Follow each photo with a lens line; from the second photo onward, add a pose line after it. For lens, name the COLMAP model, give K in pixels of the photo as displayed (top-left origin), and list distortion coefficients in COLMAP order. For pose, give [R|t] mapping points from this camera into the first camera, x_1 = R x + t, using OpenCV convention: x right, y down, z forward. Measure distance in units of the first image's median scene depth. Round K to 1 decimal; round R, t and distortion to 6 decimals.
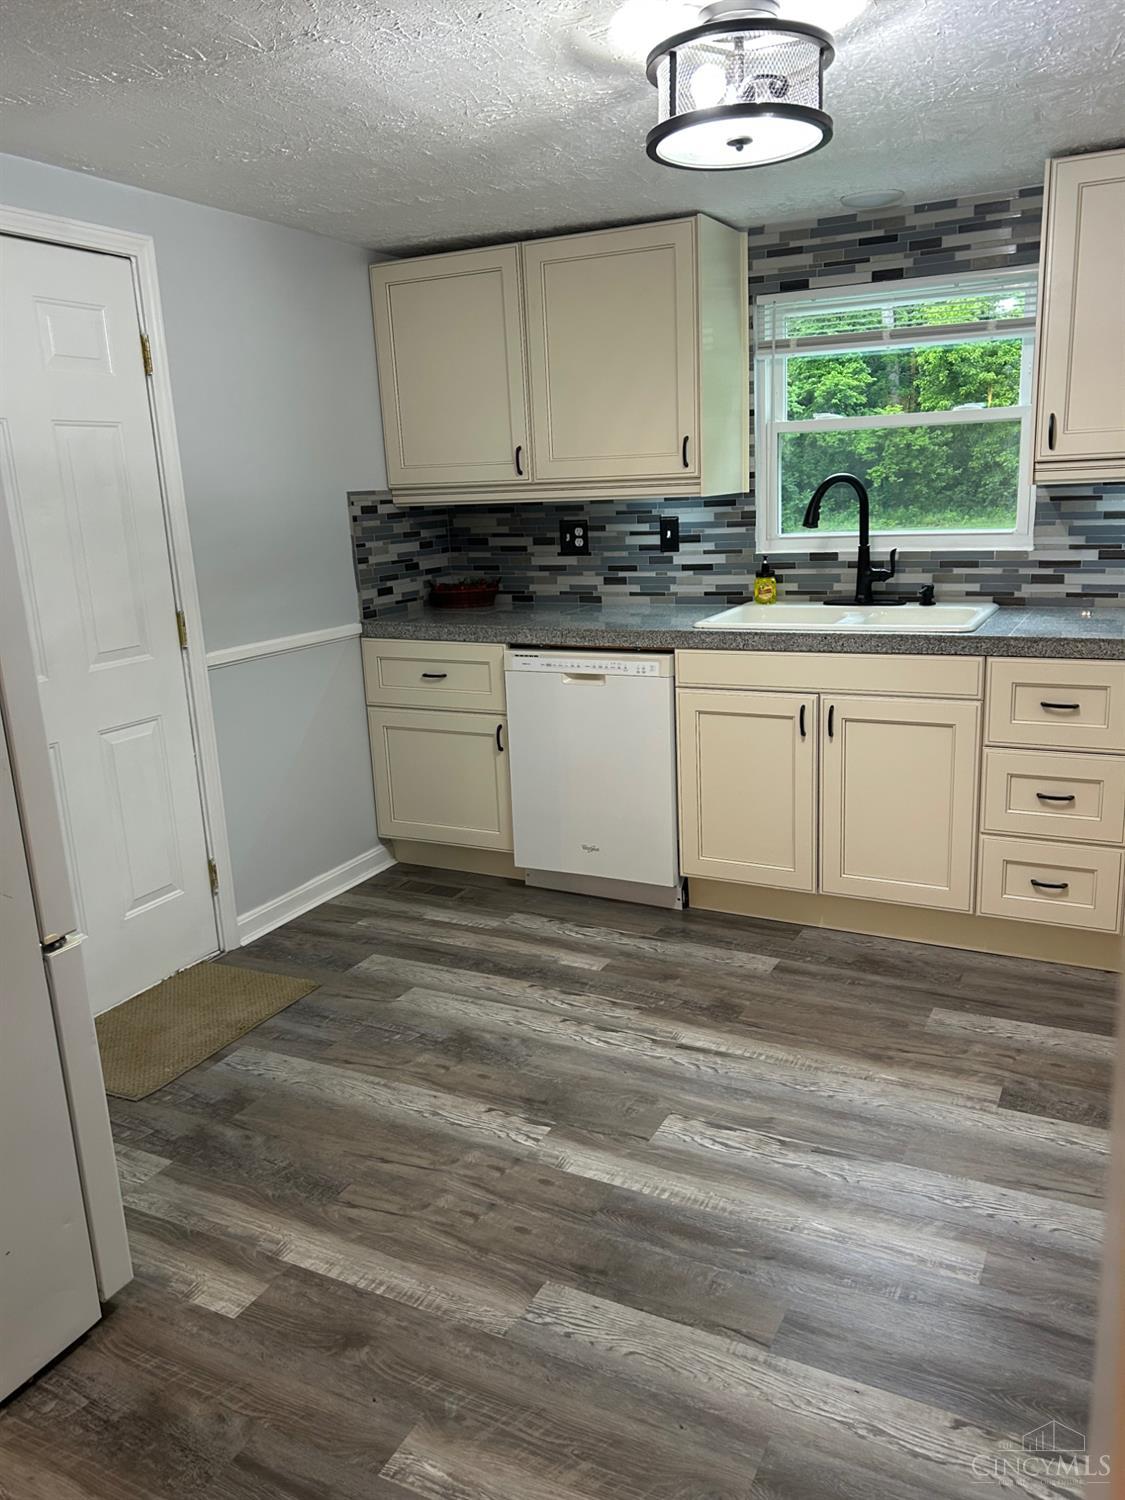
lens RADIAL K [[1118.4, 0, 572.6], [0, 1118.4, 756.3], [0, 0, 1]] dist [0.041138, -0.055080]
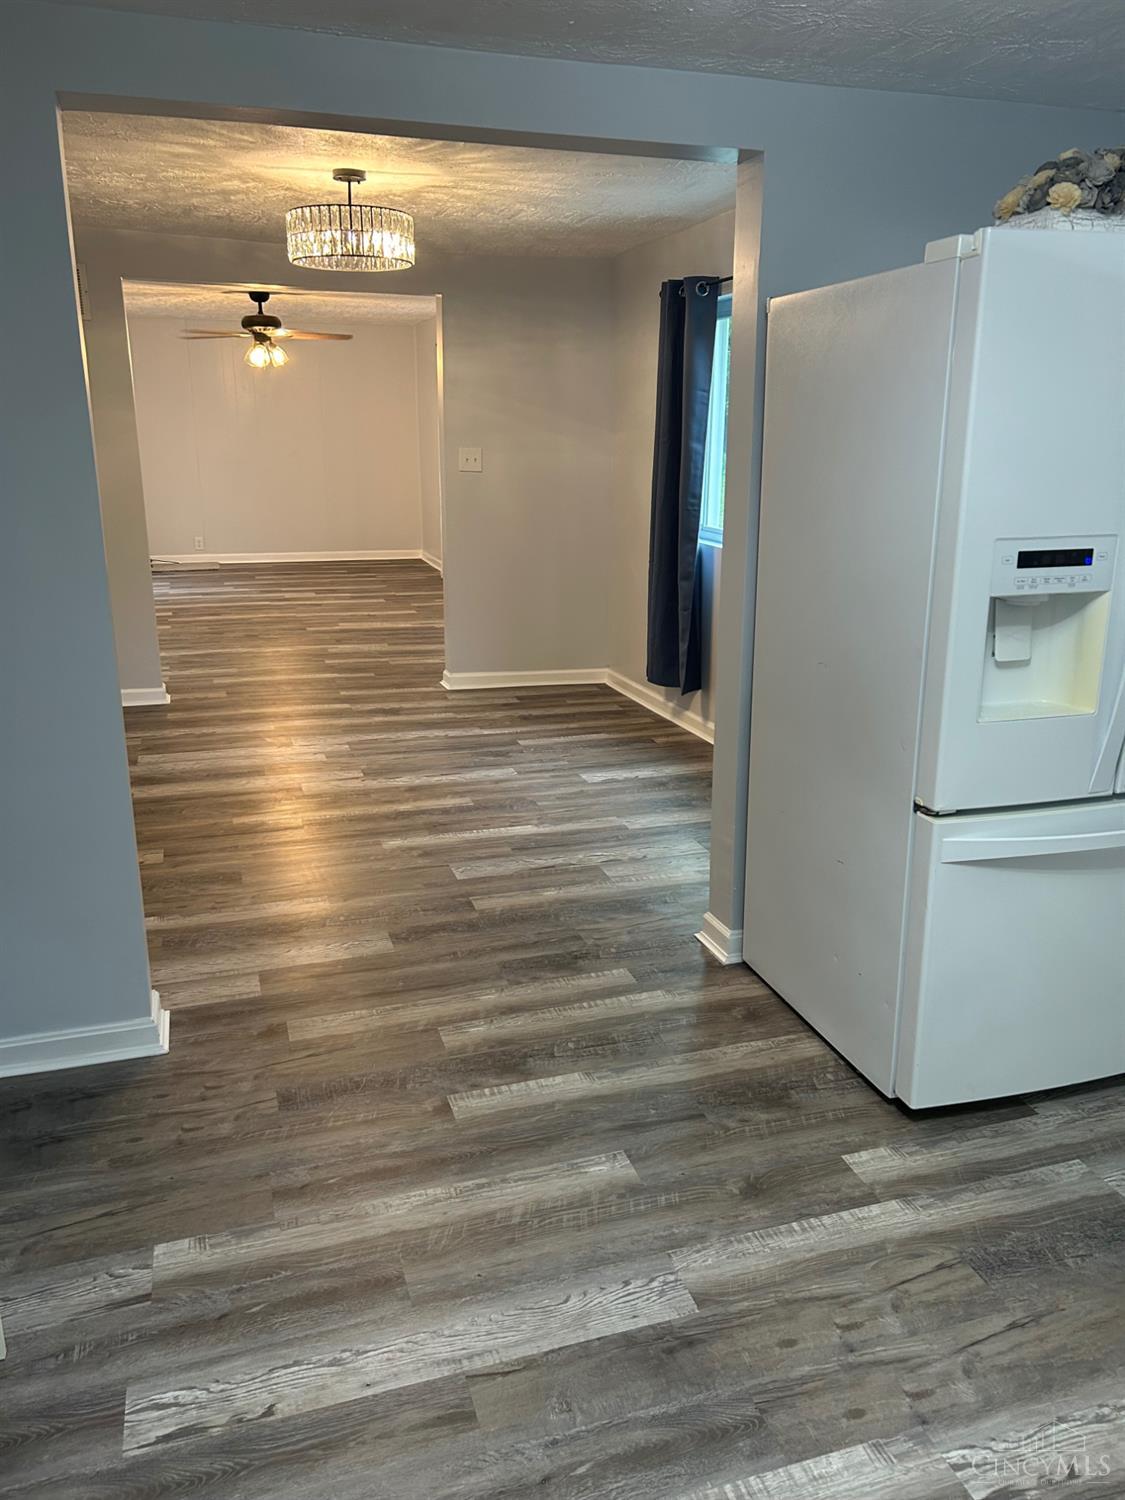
lens RADIAL K [[1118.4, 0, 561.7], [0, 1118.4, 763.6], [0, 0, 1]] dist [0.041138, -0.055080]
pose [[-0.705716, 0.244695, -0.664898, 0.375396], [-0.148113, 0.866776, 0.476196, -0.239826], [0.692840, 0.434539, -0.575455, 0.824011]]
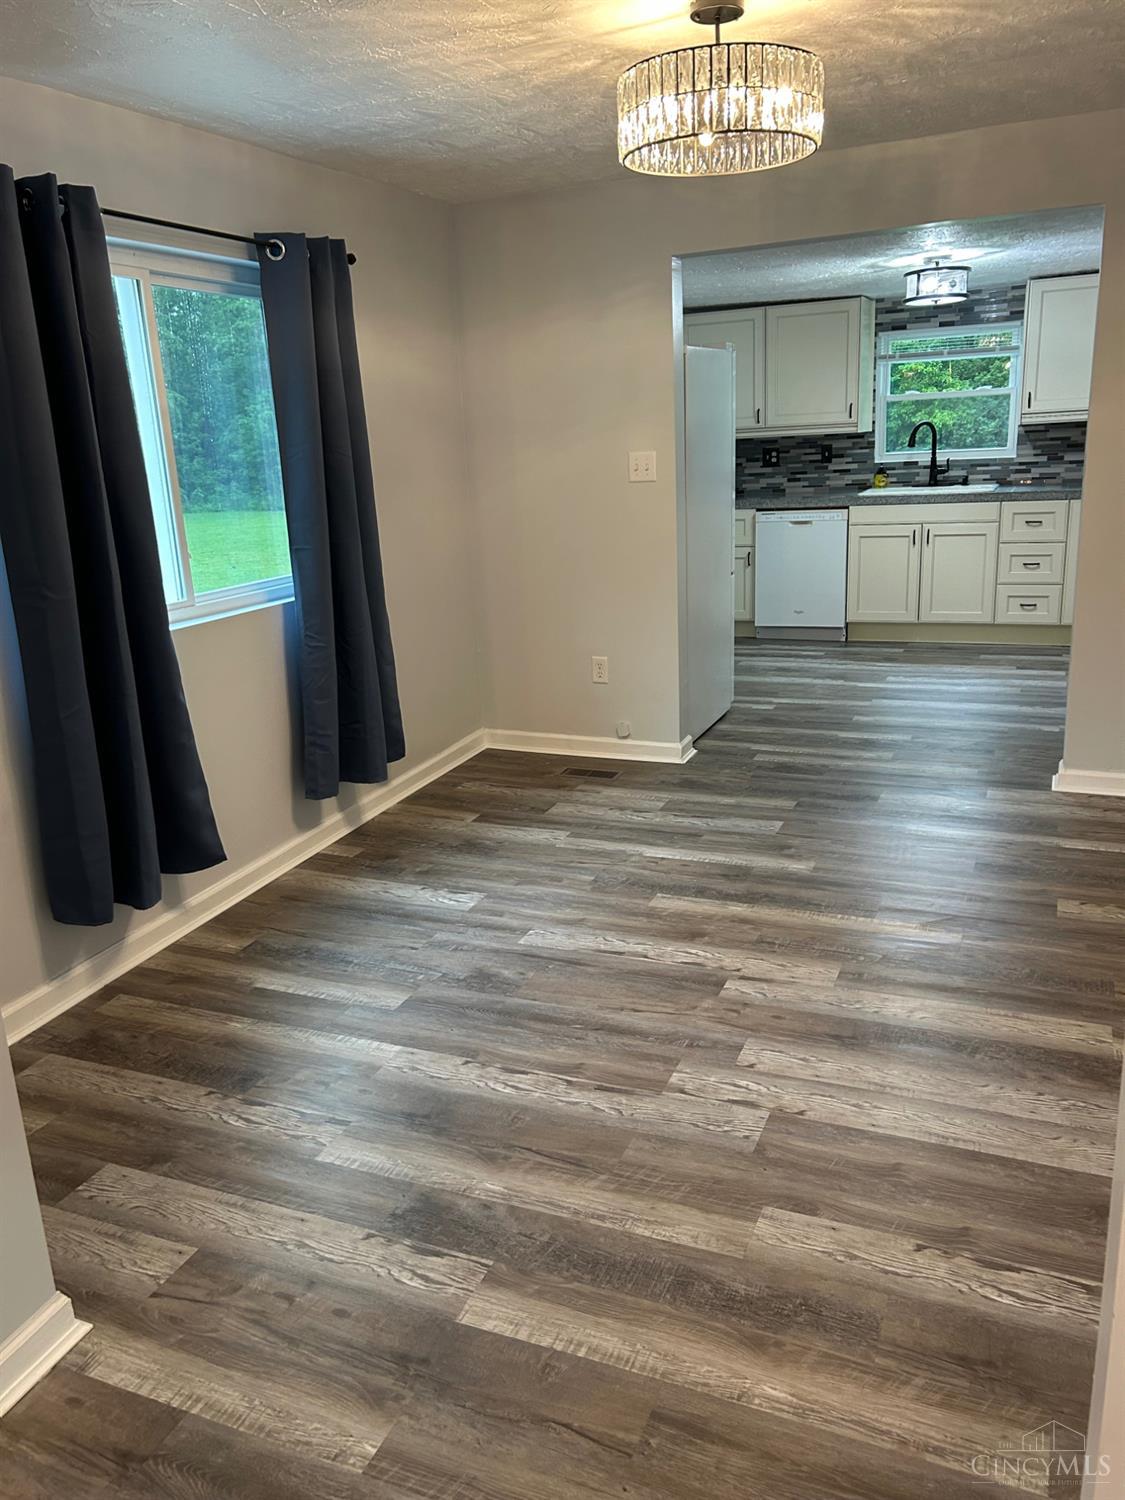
lens RADIAL K [[1118.4, 0, 558.0], [0, 1118.4, 763.4], [0, 0, 1]] dist [0.041138, -0.055080]
pose [[0.997967, -0.023927, 0.059072, -0.659633], [0.021769, 0.999081, 0.036909, 0.330621], [-0.059901, -0.035548, 0.997571, -1.206111]]
